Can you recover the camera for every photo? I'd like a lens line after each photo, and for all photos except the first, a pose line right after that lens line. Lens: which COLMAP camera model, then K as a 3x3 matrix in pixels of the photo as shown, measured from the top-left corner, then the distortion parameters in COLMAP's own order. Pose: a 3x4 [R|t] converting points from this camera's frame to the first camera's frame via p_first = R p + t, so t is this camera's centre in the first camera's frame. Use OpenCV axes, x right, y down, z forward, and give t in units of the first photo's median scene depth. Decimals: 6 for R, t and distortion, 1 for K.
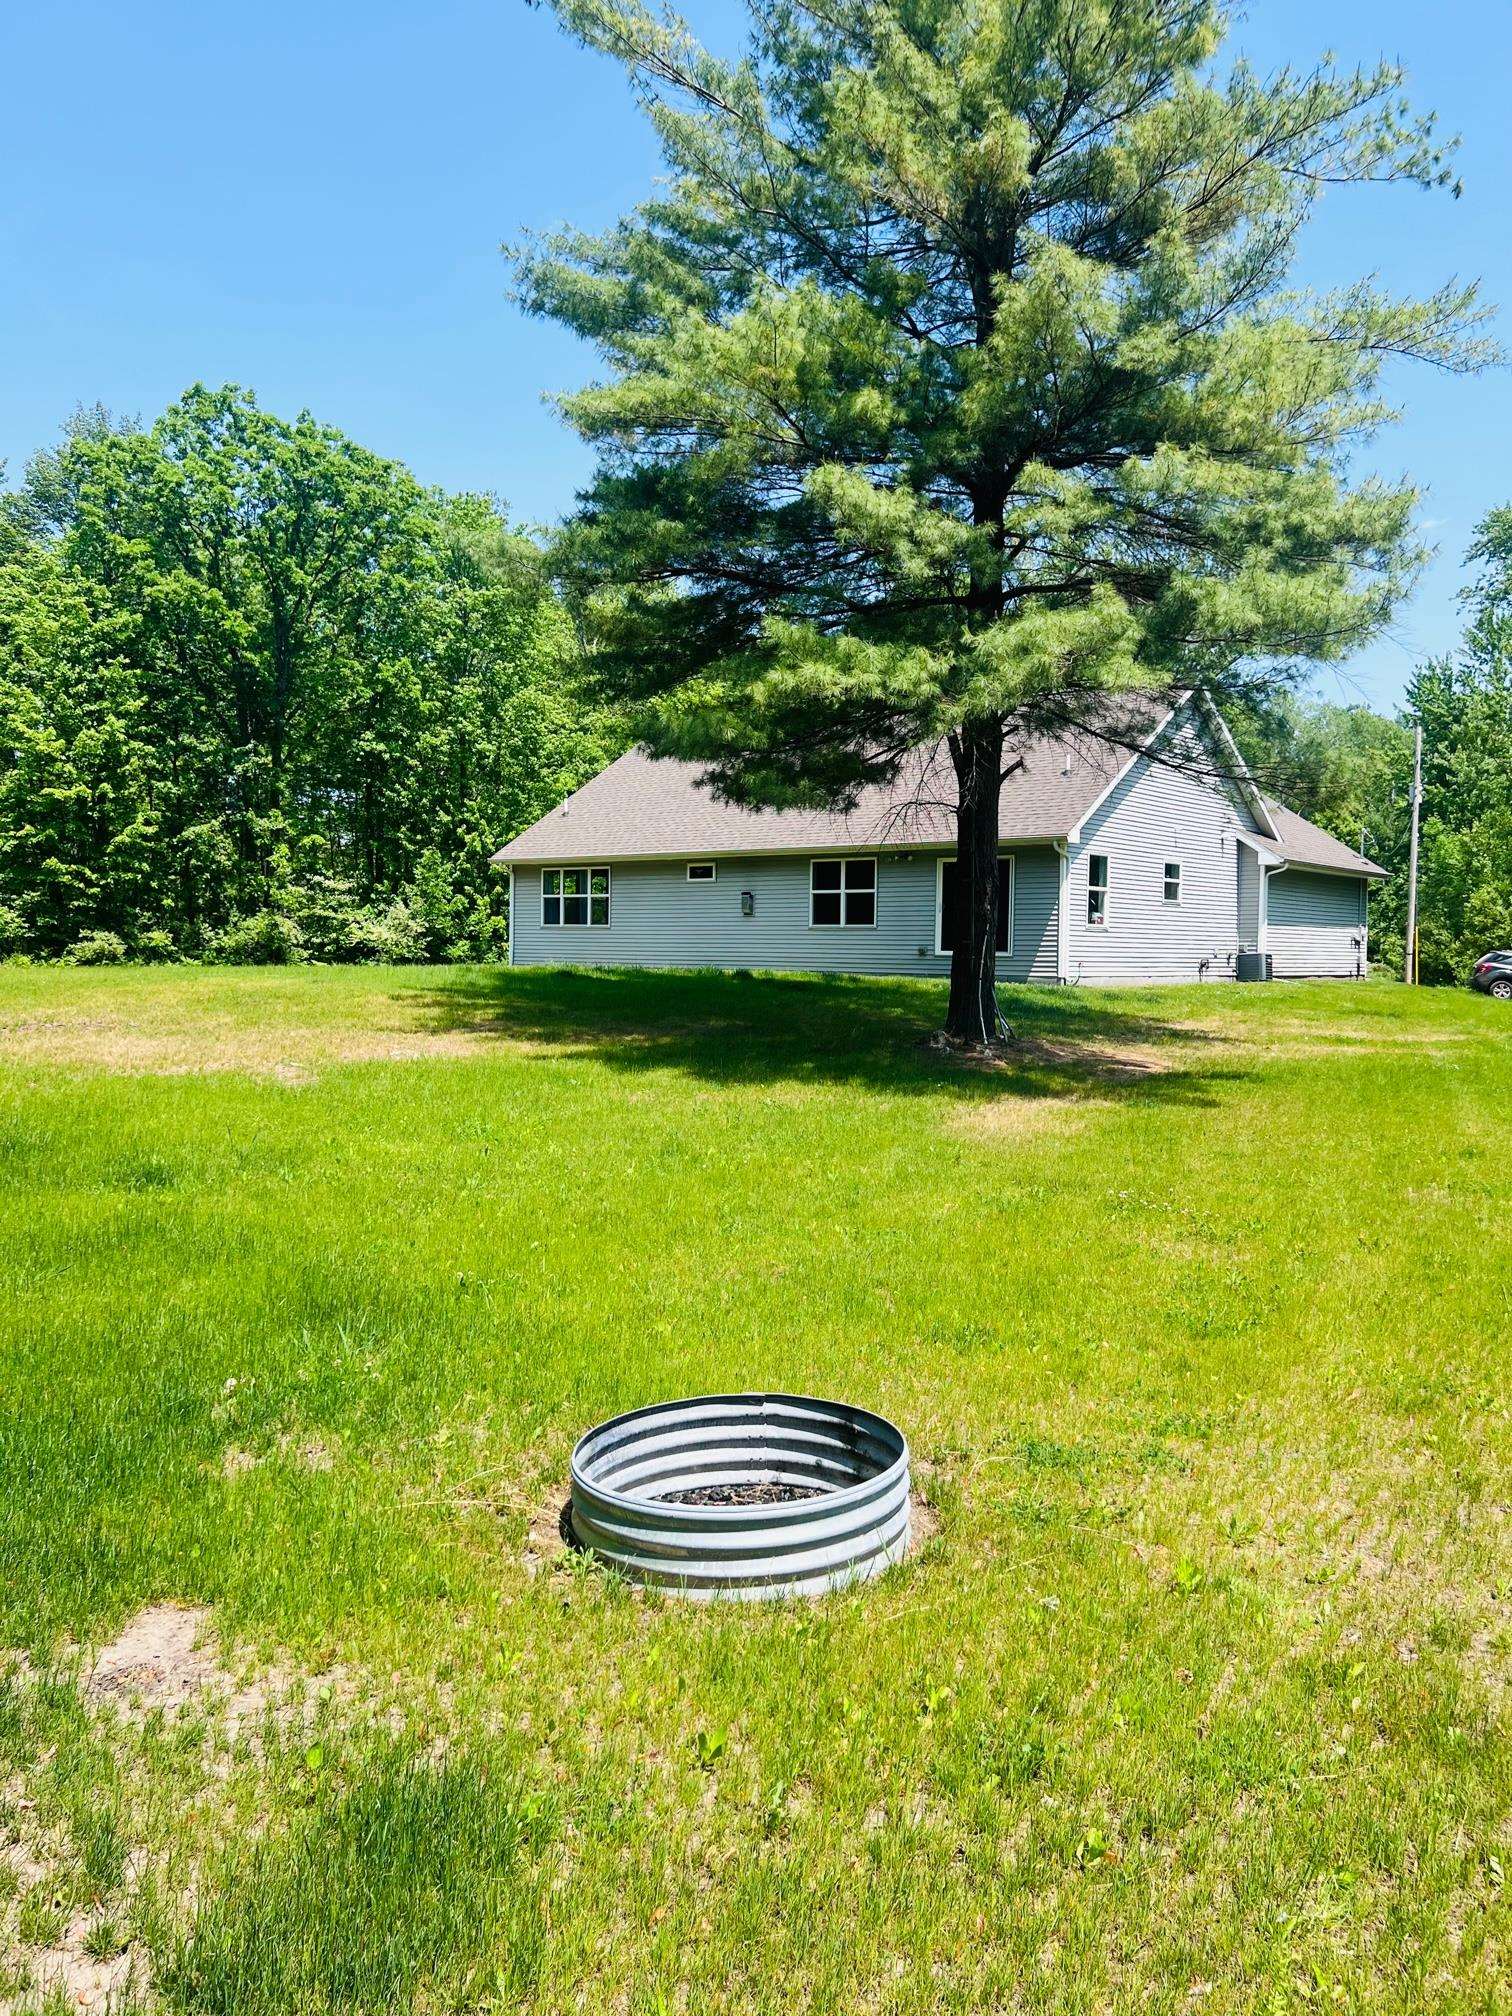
lens RADIAL K [[1527.0, 0, 760.7], [0, 1527.0, 1010.3], [0, 0, 1]] dist [0.054847, -0.061310]
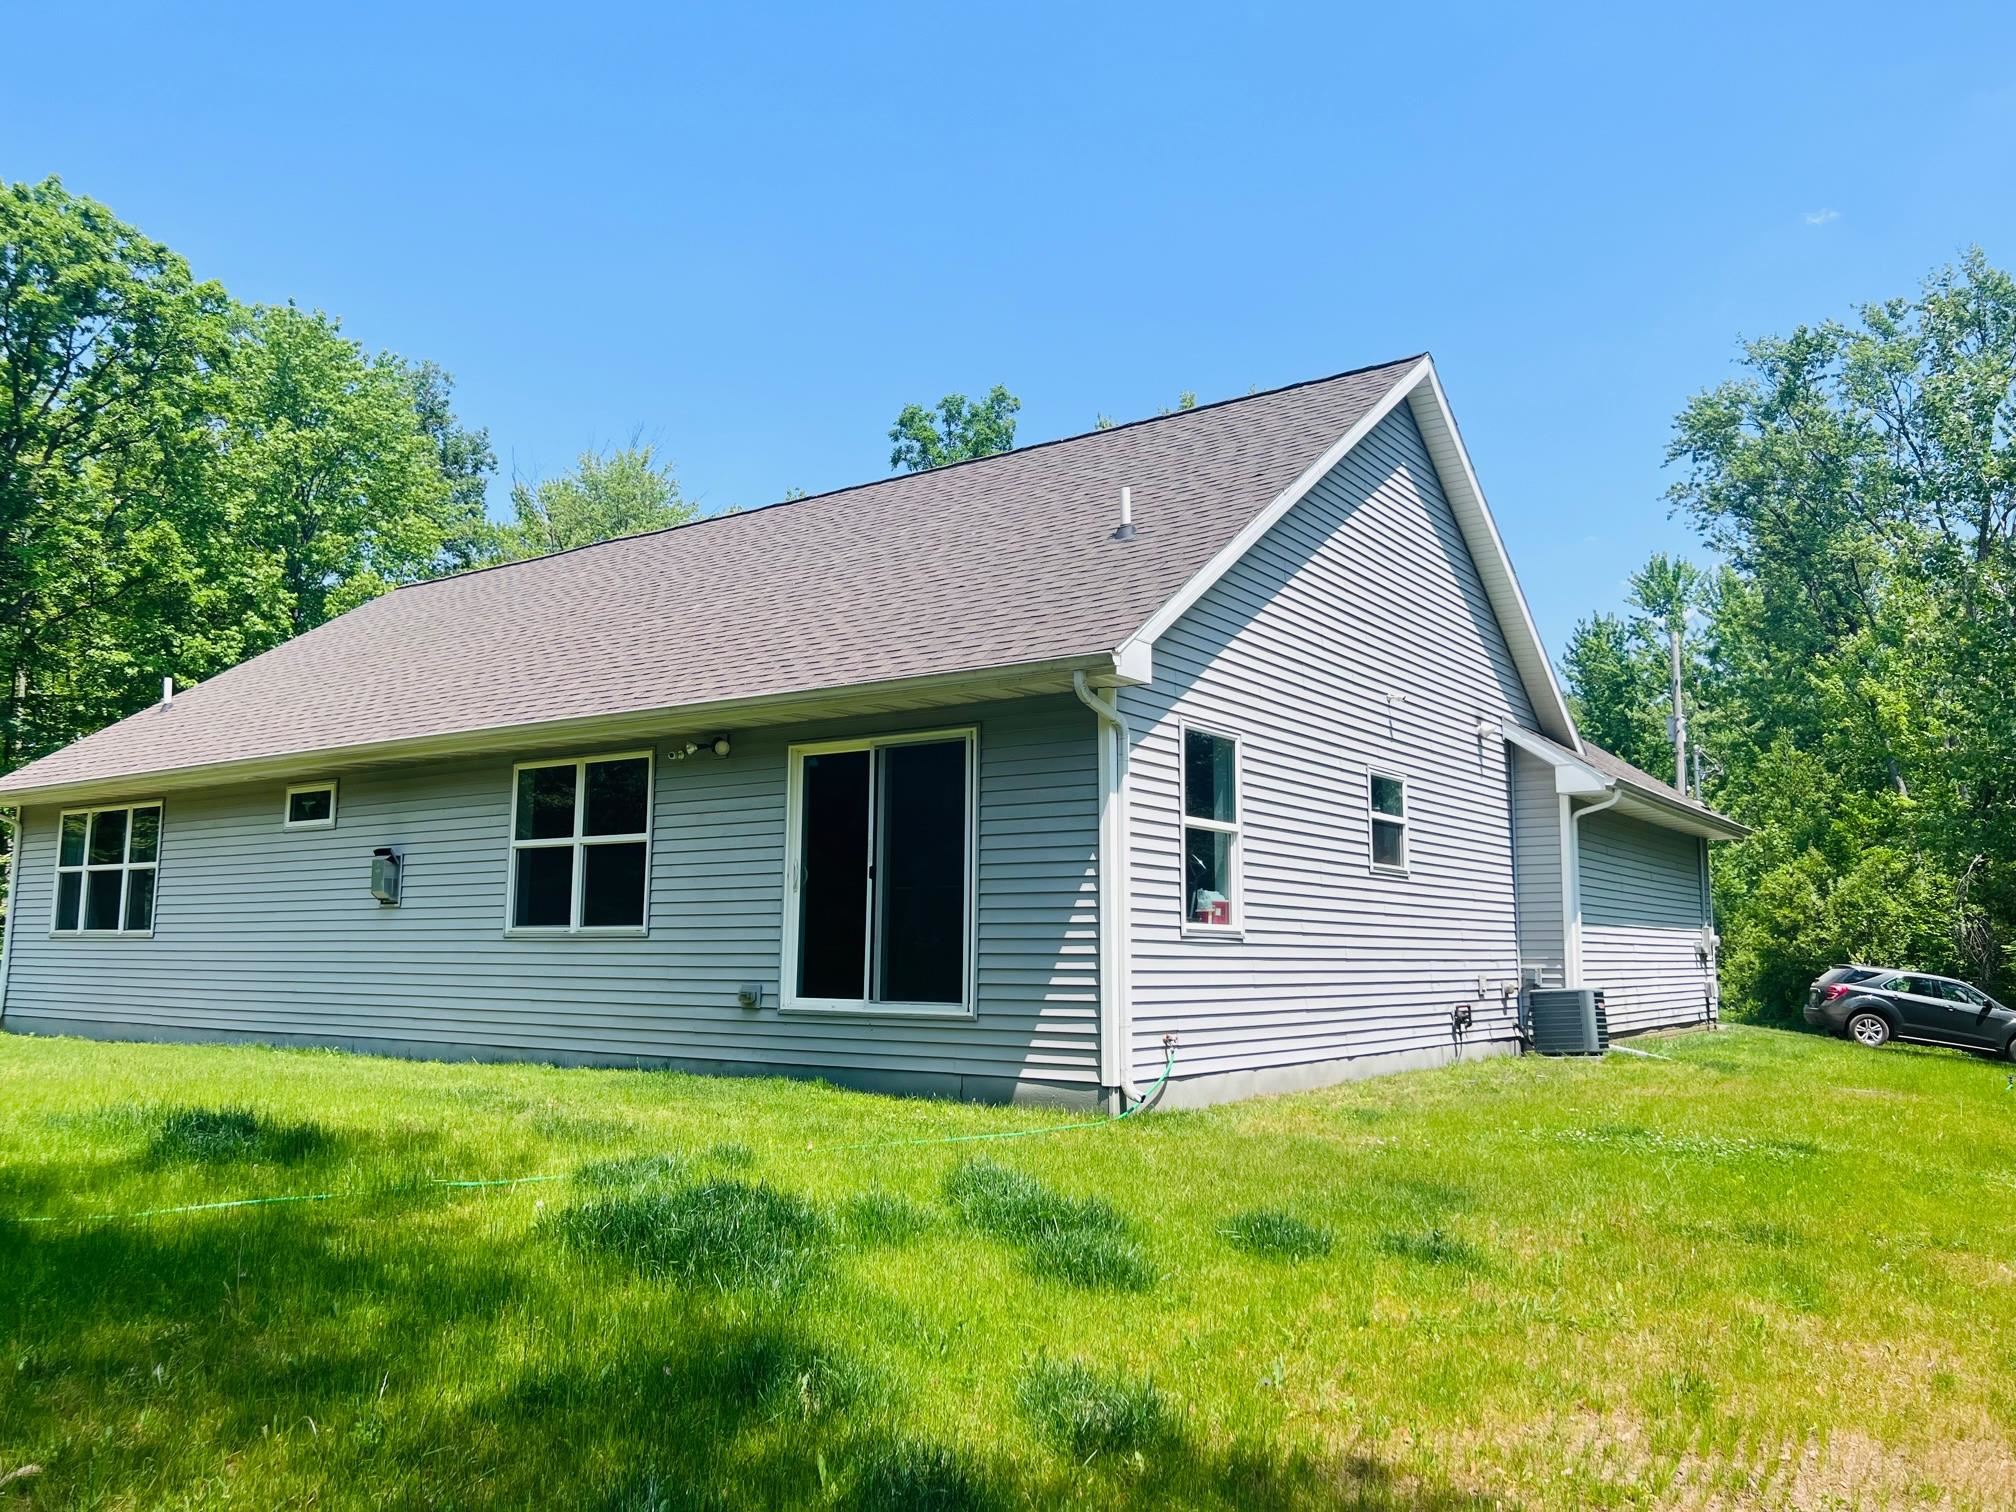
lens RADIAL K [[1527.0, 0, 1008.7], [0, 1527.0, 755.9], [0, 0, 1]] dist [0.054847, -0.061310]
pose [[0.996964, 0.004142, 0.077754, 0.126902], [0.008780, 0.986235, -0.165115, -0.031606], [-0.077368, 0.165297, 0.983205, 0.567577]]
